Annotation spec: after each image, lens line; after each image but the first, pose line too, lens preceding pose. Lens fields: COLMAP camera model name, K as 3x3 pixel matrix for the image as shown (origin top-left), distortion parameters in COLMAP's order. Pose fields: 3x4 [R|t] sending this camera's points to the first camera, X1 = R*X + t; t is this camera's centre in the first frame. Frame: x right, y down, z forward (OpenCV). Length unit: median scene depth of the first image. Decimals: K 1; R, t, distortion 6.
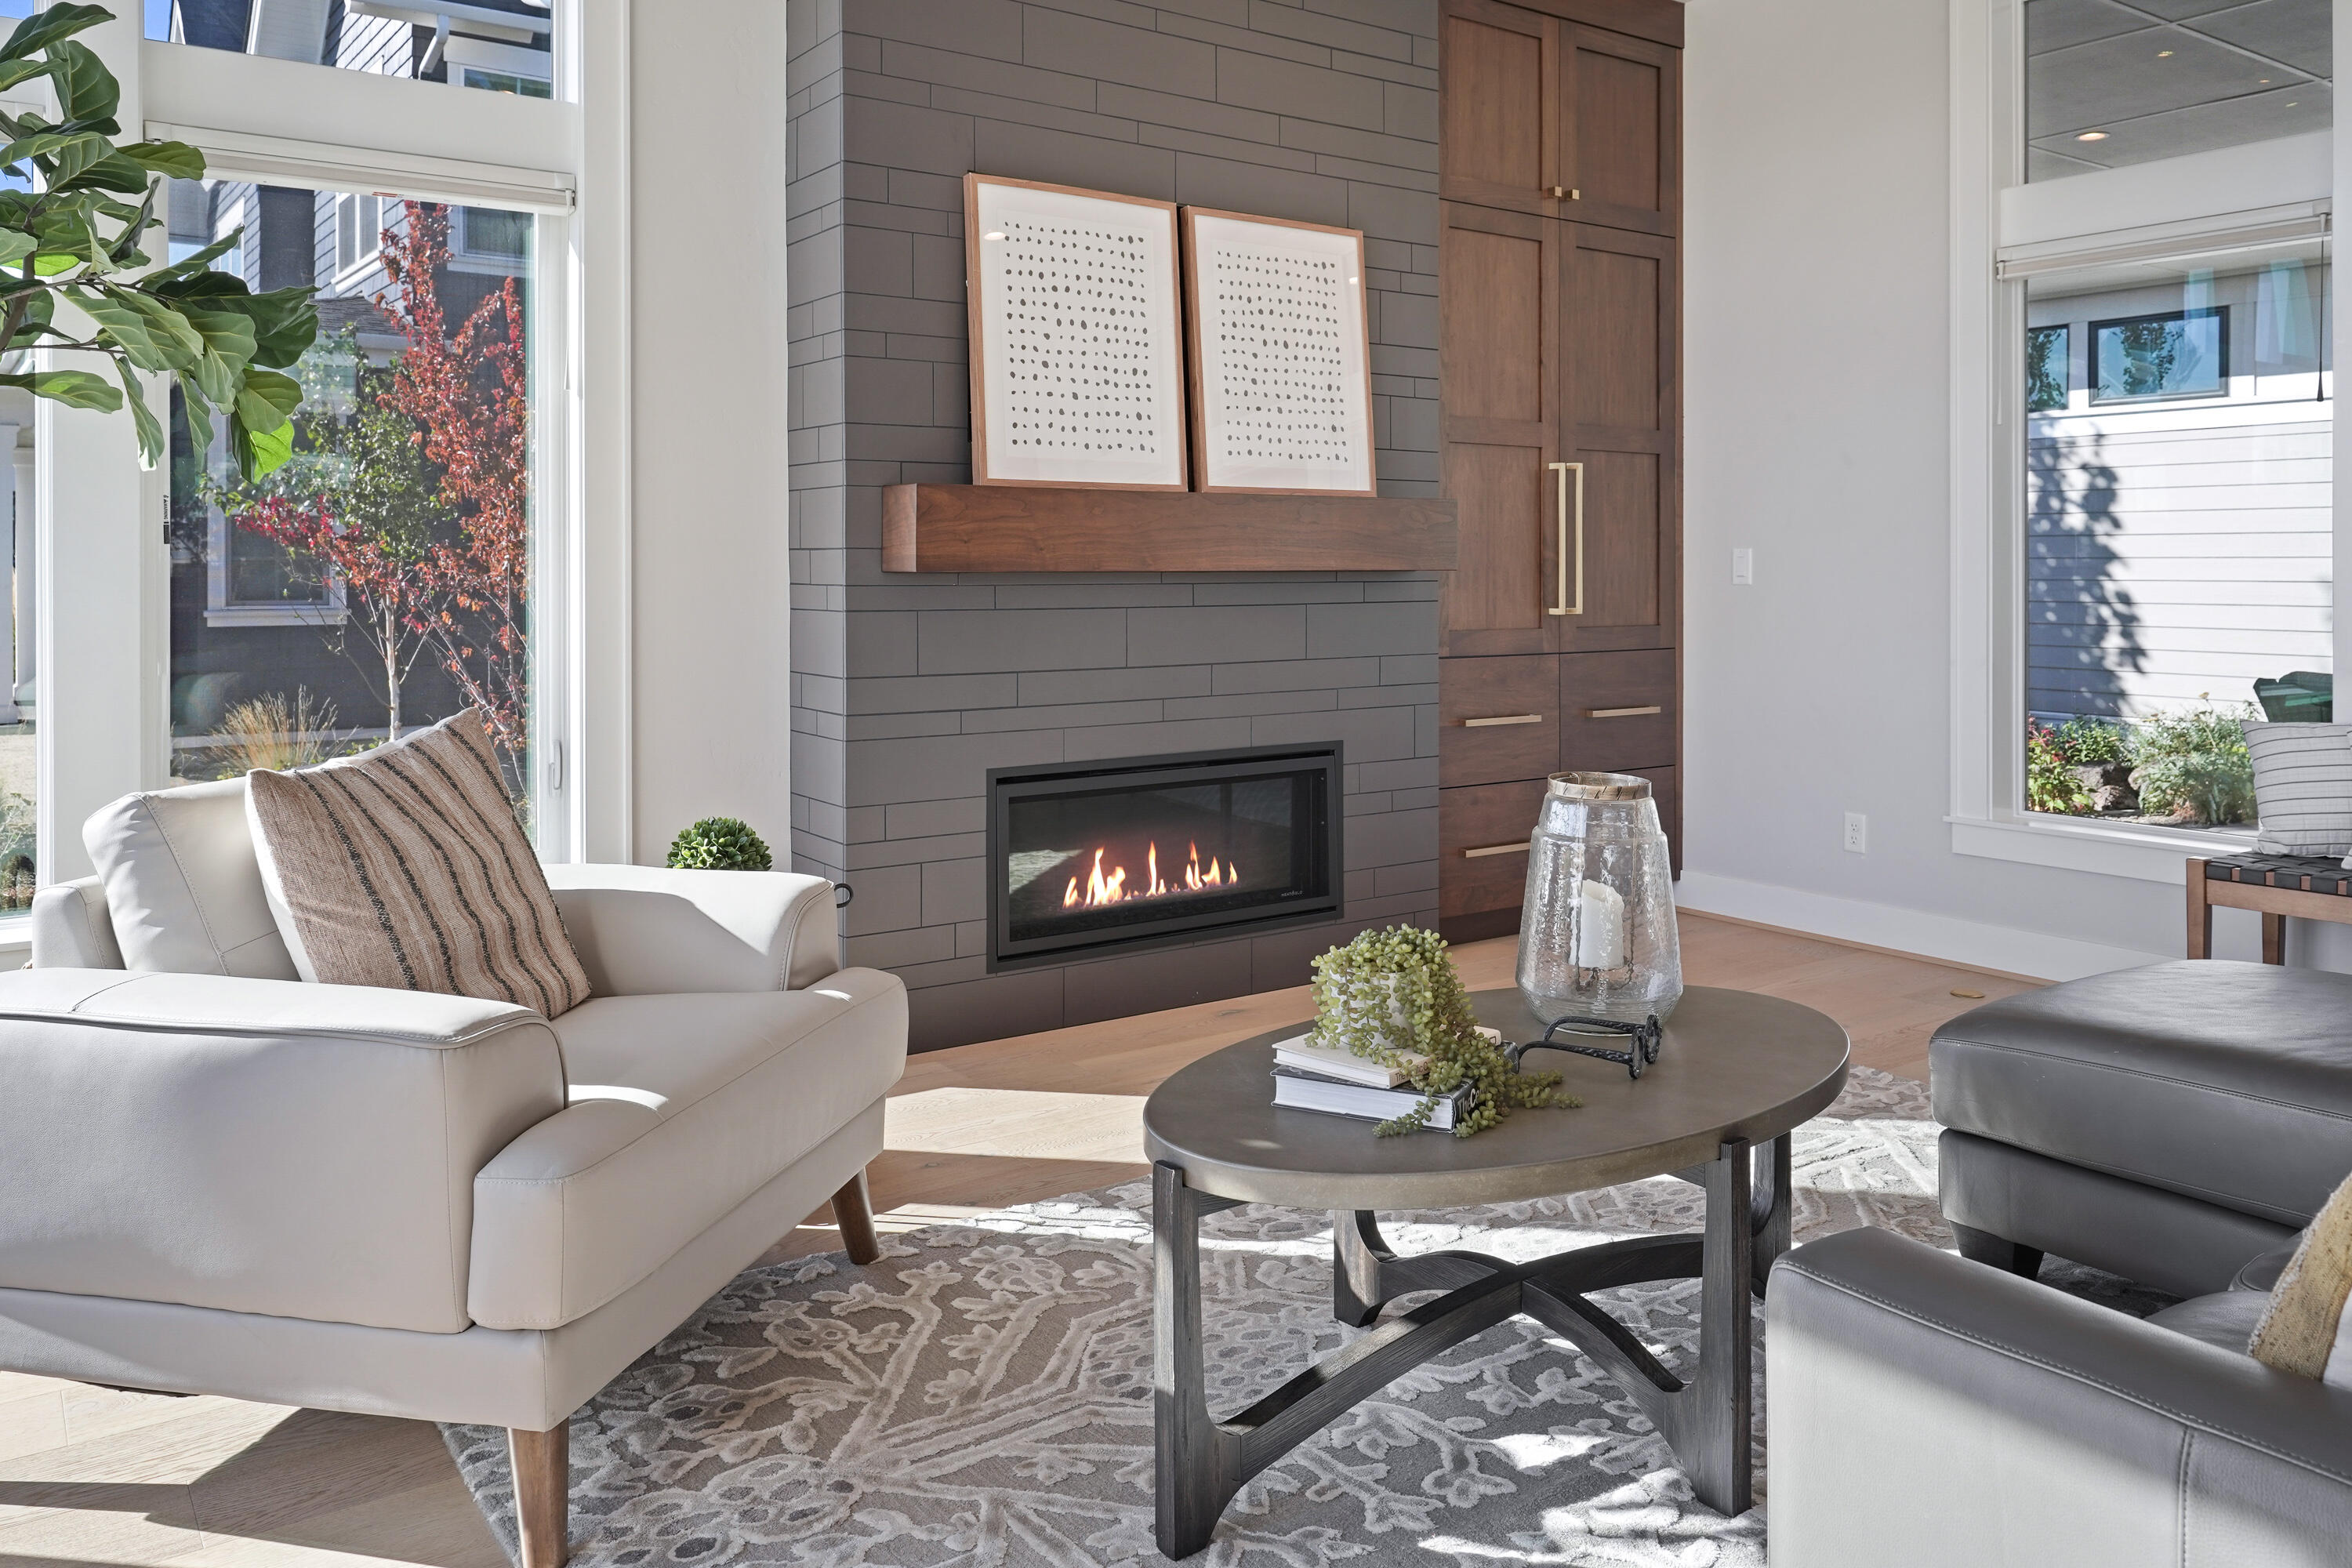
lens RADIAL K [[1769.2, 0, 1125.7], [0, 1769.2, 575.6], [0, 0, 1]] dist [0.008556, -0.008805]
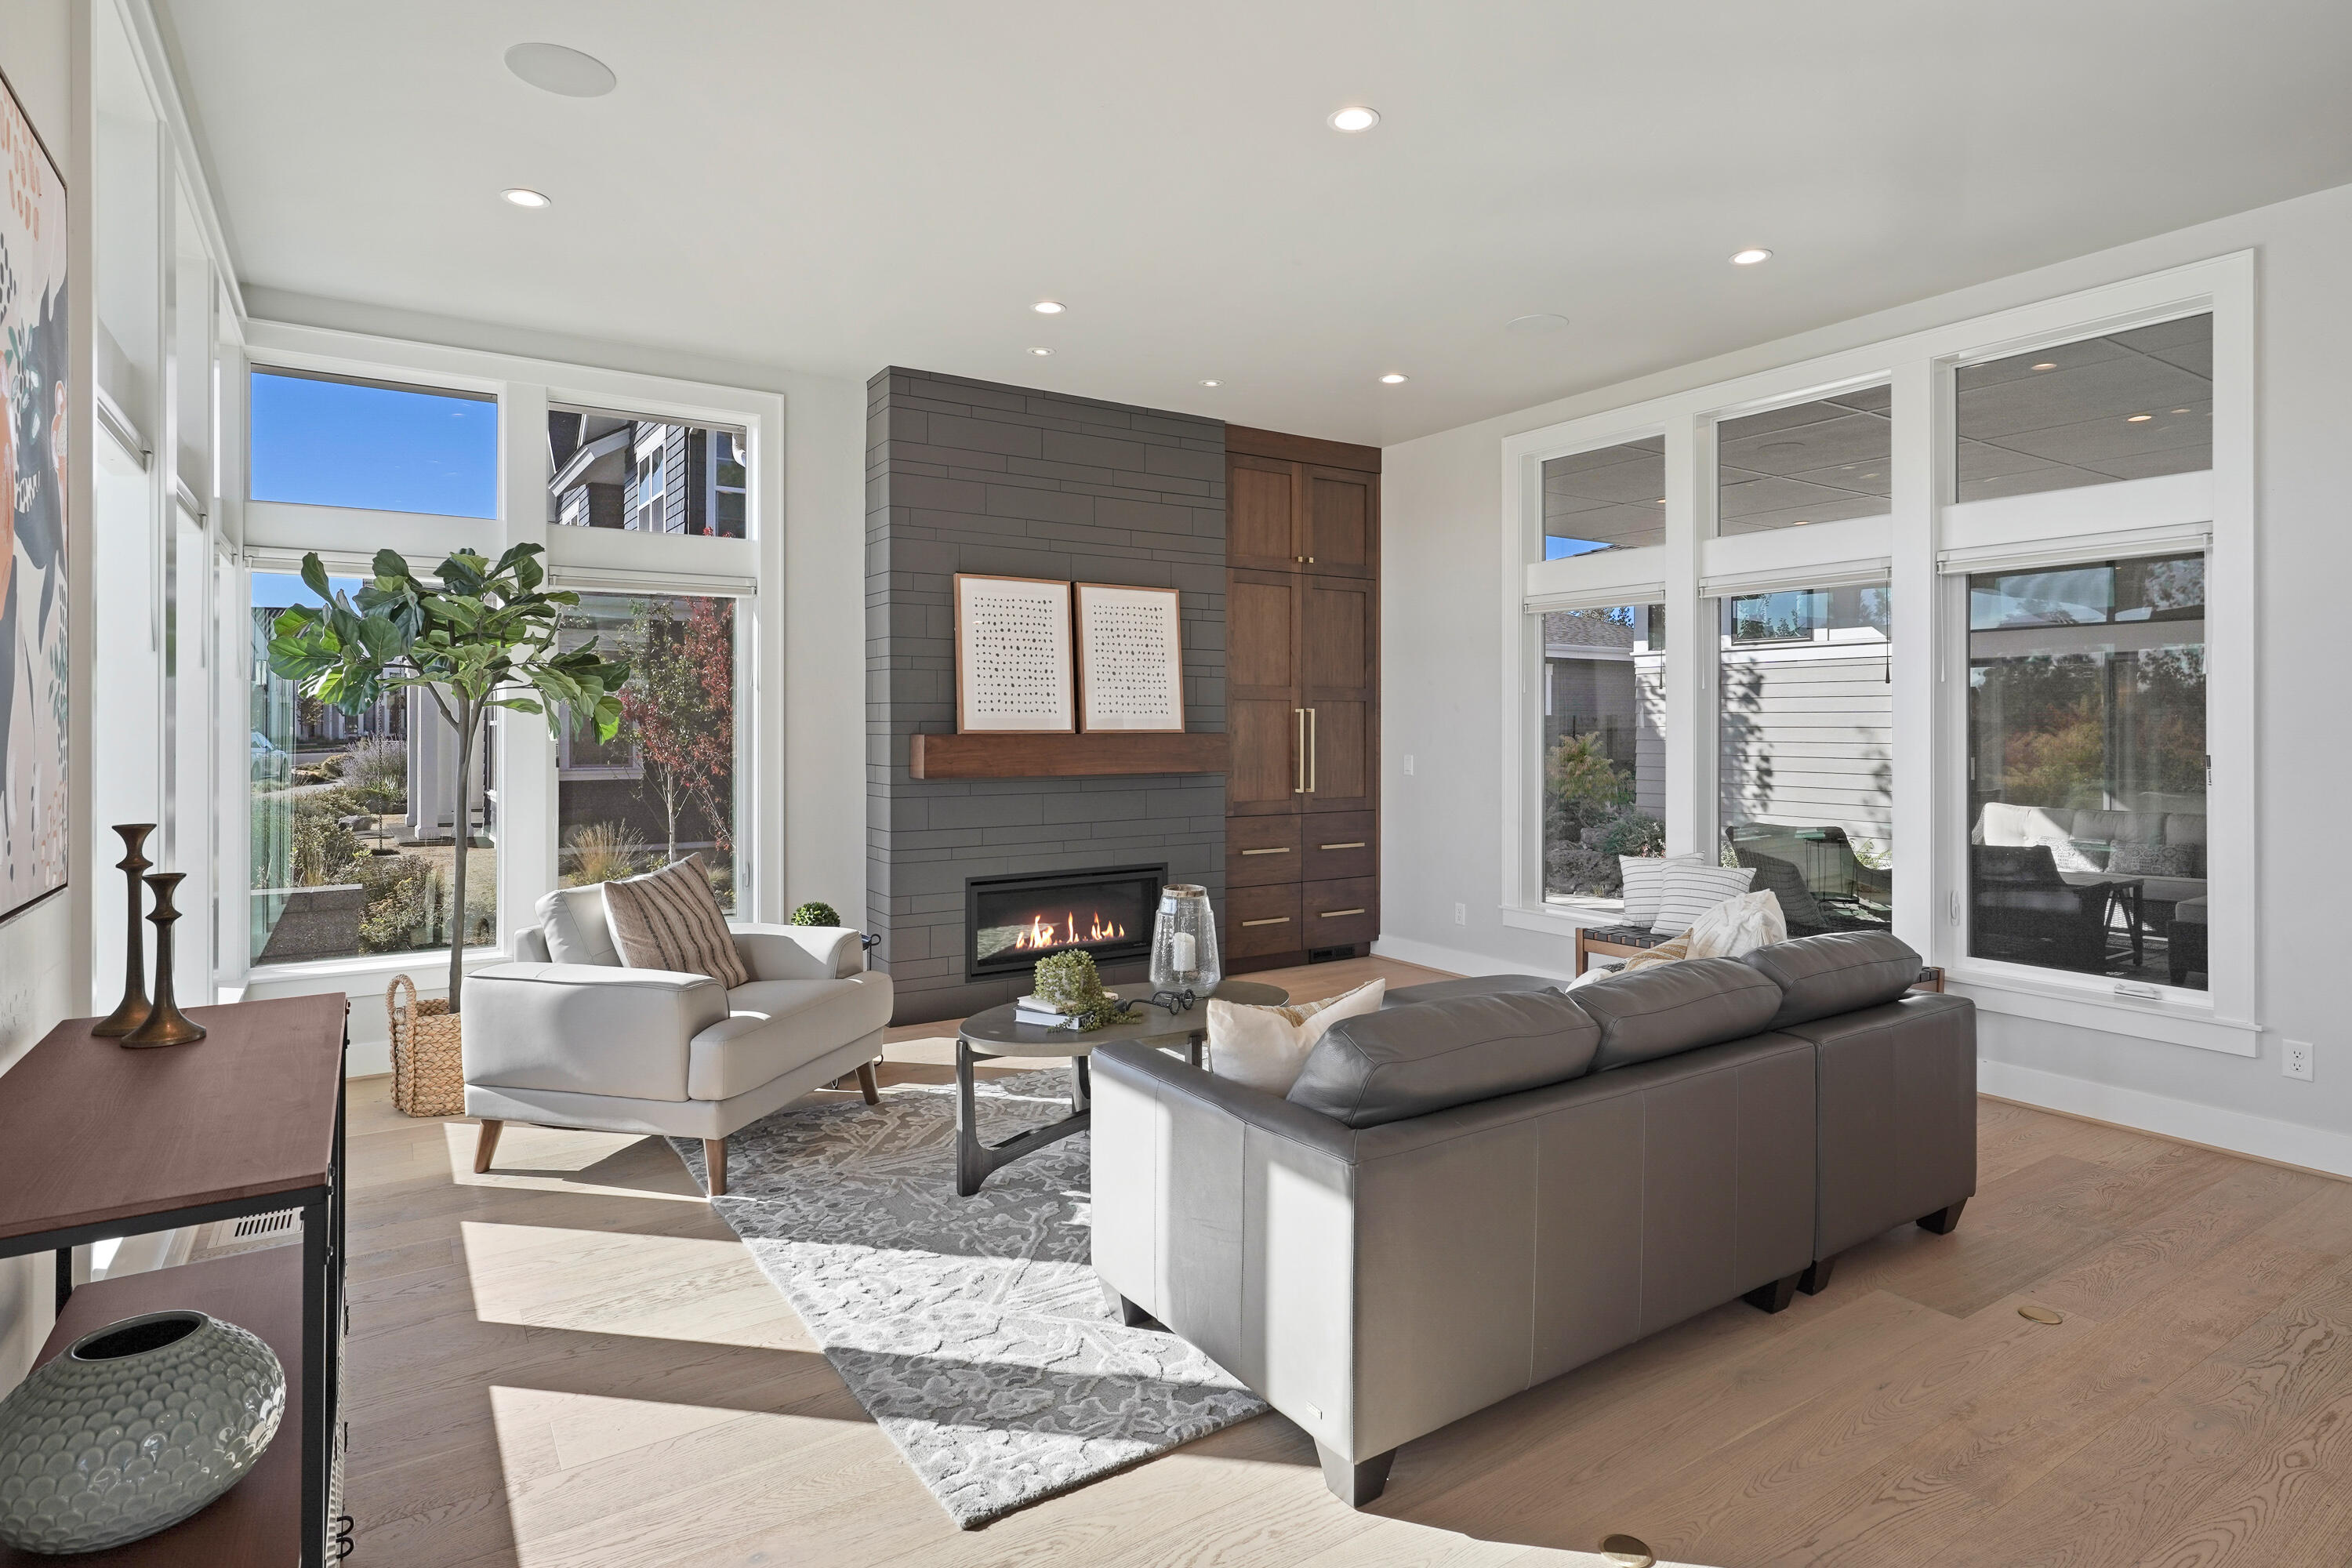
lens RADIAL K [[1268.9, 0, 1139.3], [0, 1268.9, 724.4], [0, 0, 1]] dist [0.003354, 0.000959]
pose [[0.999072, 0.001327, -0.043054, 0.171131], [-0.001455, 0.999995, -0.002958, -0.054990], [0.043049, 0.003018, 0.999068, -0.385322]]
